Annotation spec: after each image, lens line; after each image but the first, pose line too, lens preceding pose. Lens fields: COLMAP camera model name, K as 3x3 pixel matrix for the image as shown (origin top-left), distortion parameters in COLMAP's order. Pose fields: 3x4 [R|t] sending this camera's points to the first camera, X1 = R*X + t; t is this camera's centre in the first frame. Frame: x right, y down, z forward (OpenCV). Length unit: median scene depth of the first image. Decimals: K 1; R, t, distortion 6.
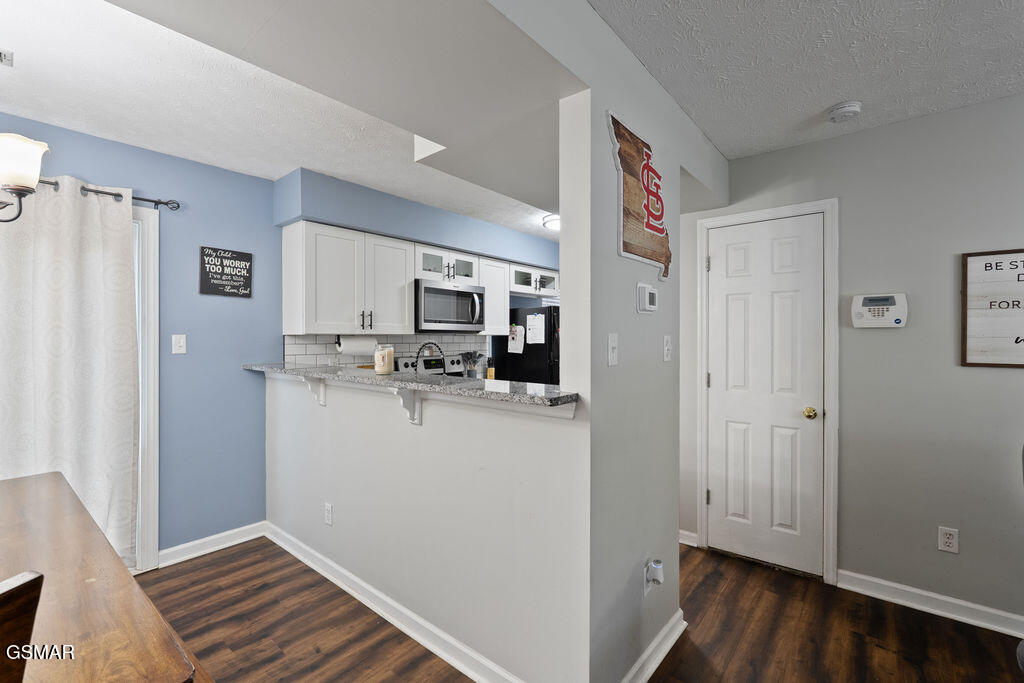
lens RADIAL K [[450.9, 0, 512.3], [0, 450.9, 341.9], [0, 0, 1]] dist [-0.002869, -0.000112]
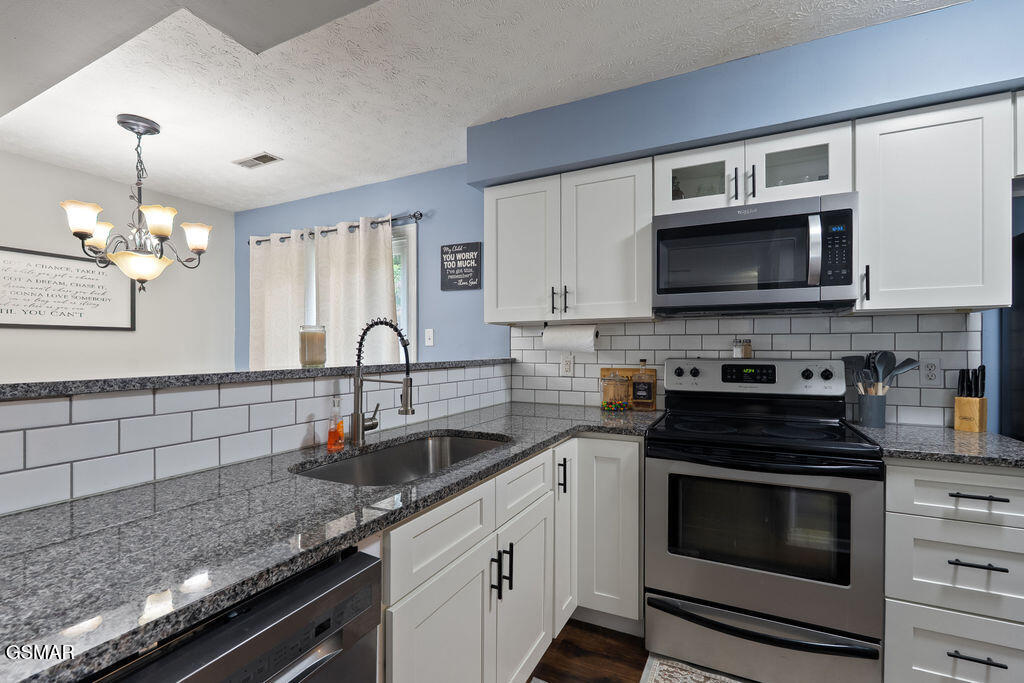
lens RADIAL K [[450.9, 0, 512.2], [0, 450.9, 343.4], [0, 0, 1]] dist [-0.002869, -0.000112]
pose [[0.226688, -0.005107, -0.973954, 0.370083], [-0.000972, 0.999985, -0.005469, 0.024284], [0.973967, 0.002186, 0.226679, 0.864316]]
